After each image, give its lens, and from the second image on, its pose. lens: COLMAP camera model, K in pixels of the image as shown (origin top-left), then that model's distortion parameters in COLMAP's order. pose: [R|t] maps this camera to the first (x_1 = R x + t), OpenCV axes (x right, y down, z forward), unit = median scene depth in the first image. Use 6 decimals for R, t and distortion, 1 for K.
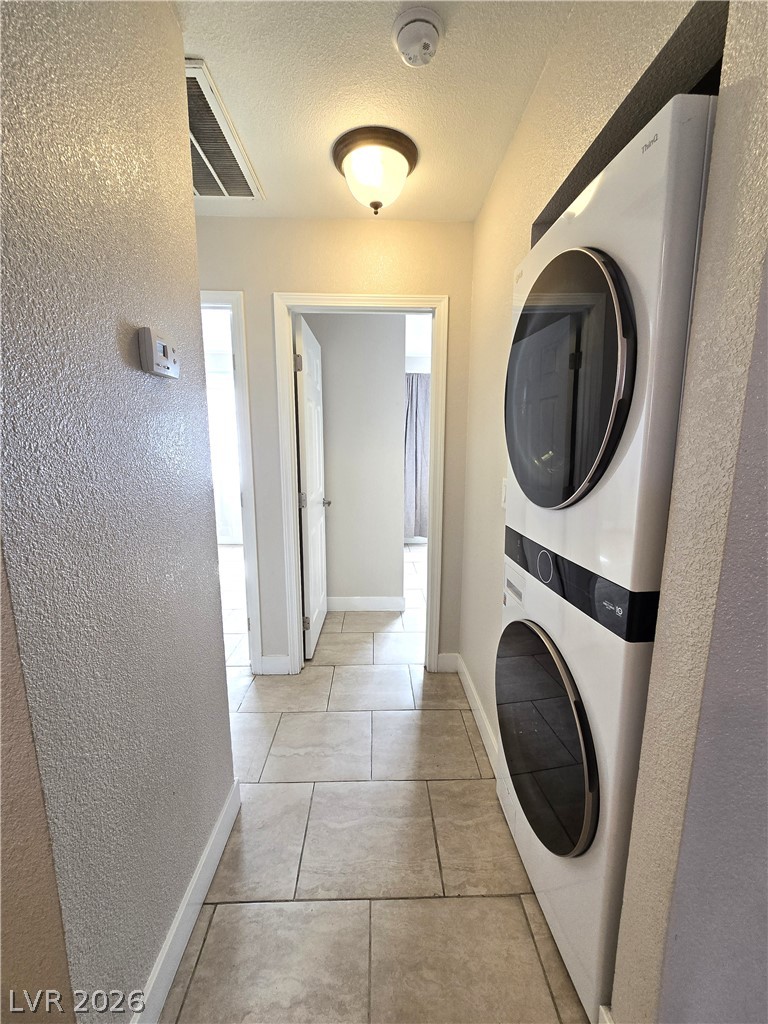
lens RADIAL K [[420.1, 0, 391.2], [0, 420.1, 517.8], [0, 0, 1]] dist [-0.000274, -0.000931]
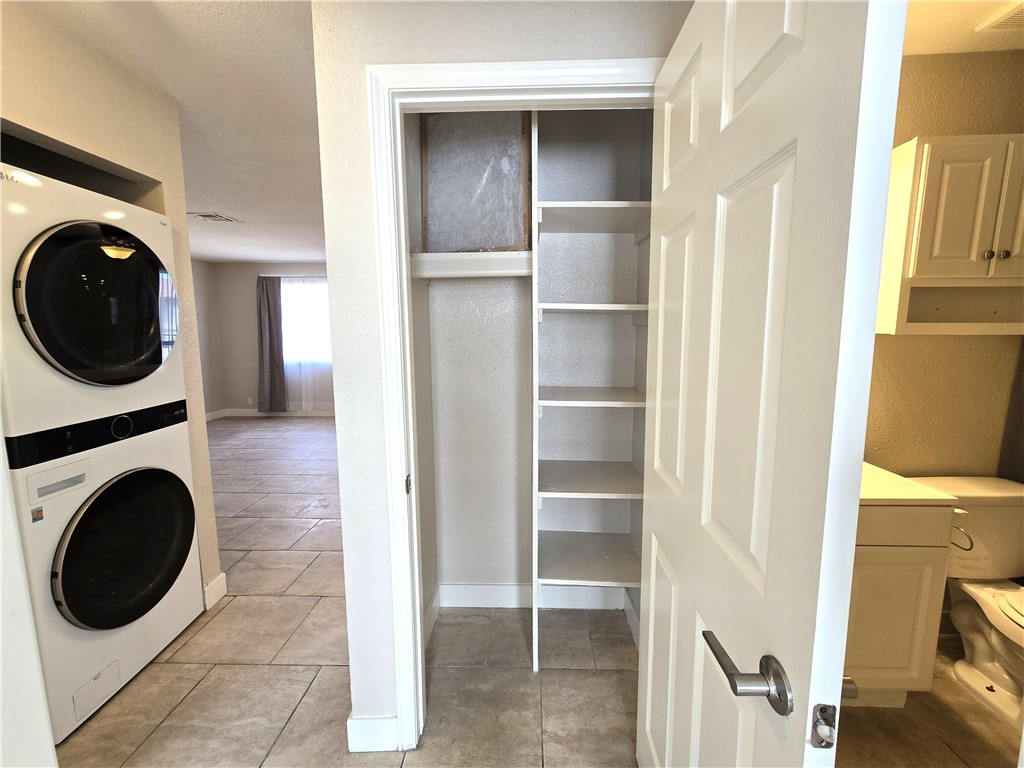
lens RADIAL K [[420.1, 0, 518.9], [0, 420.1, 381.4], [0, 0, 1]] dist [-0.000274, -0.000931]
pose [[-0.997518, -0.010143, 0.069684, -0.929523], [0.010783, 0.955900, 0.293493, -0.376828], [-0.069588, 0.293516, -0.953418, 1.919721]]
